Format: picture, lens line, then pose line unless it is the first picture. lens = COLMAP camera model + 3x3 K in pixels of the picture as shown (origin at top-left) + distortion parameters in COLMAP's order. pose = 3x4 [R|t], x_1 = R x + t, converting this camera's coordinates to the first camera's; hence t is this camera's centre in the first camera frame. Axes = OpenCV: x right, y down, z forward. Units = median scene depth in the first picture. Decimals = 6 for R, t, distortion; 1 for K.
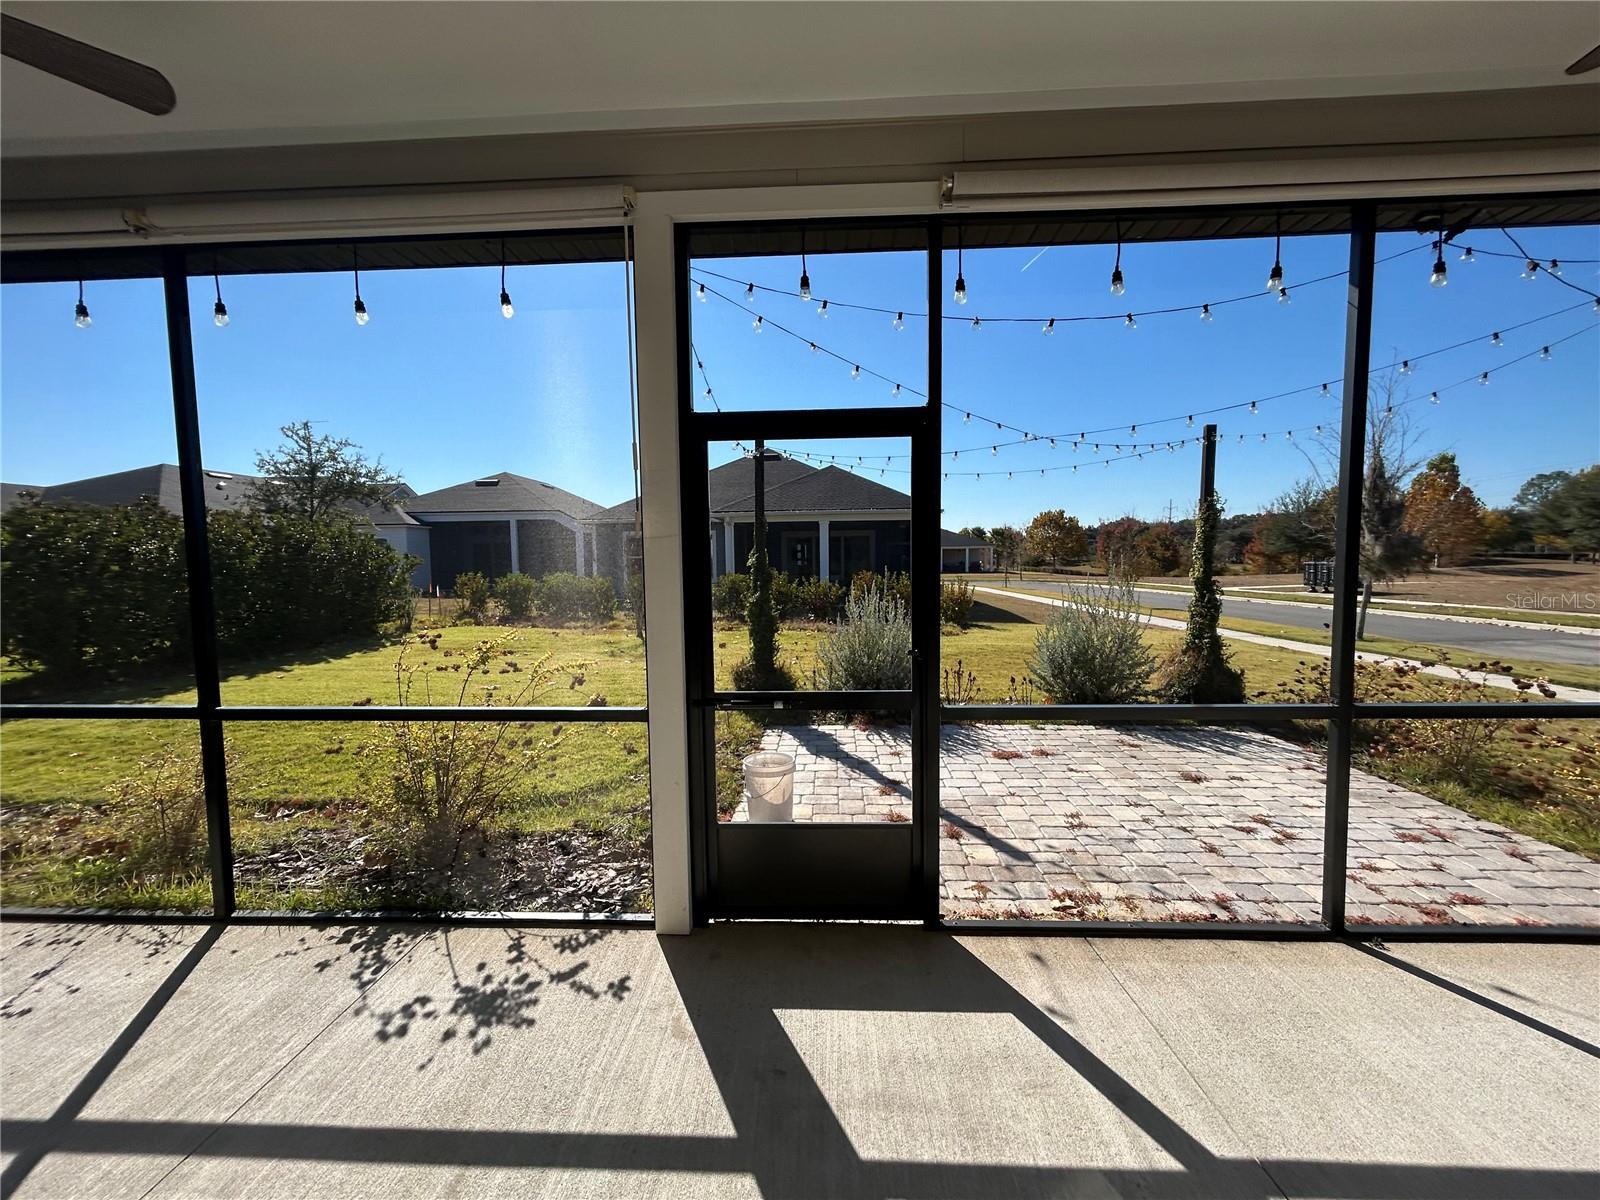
lens RADIAL K [[646.7, 0, 797.9], [0, 646.7, 602.2], [0, 0, 1]] dist [0.000775, 0.000609]
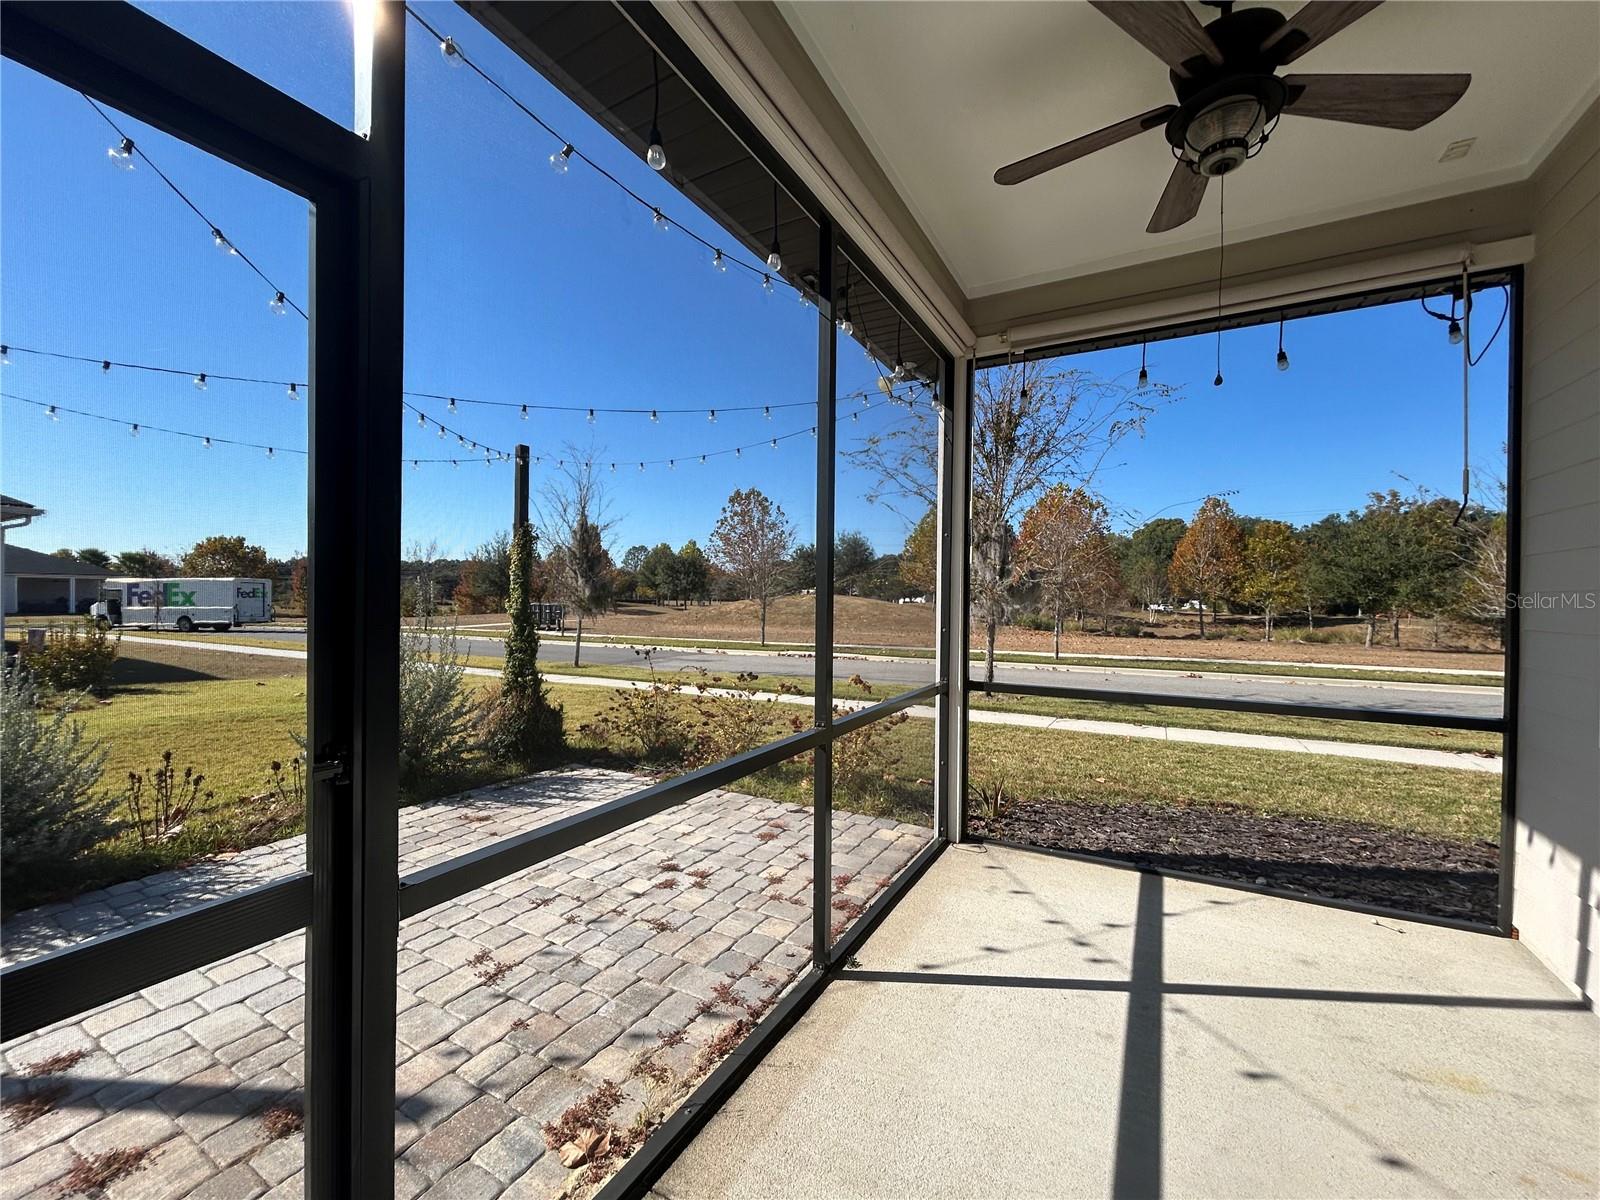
lens RADIAL K [[646.7, 0, 797.9], [0, 646.7, 602.2], [0, 0, 1]] dist [0.000775, 0.000609]
pose [[0.450187, 0.012277, 0.892850, -0.016572], [0.044858, 0.998332, -0.036346, 0.003056], [-0.891807, 0.056414, 0.448885, 0.274861]]
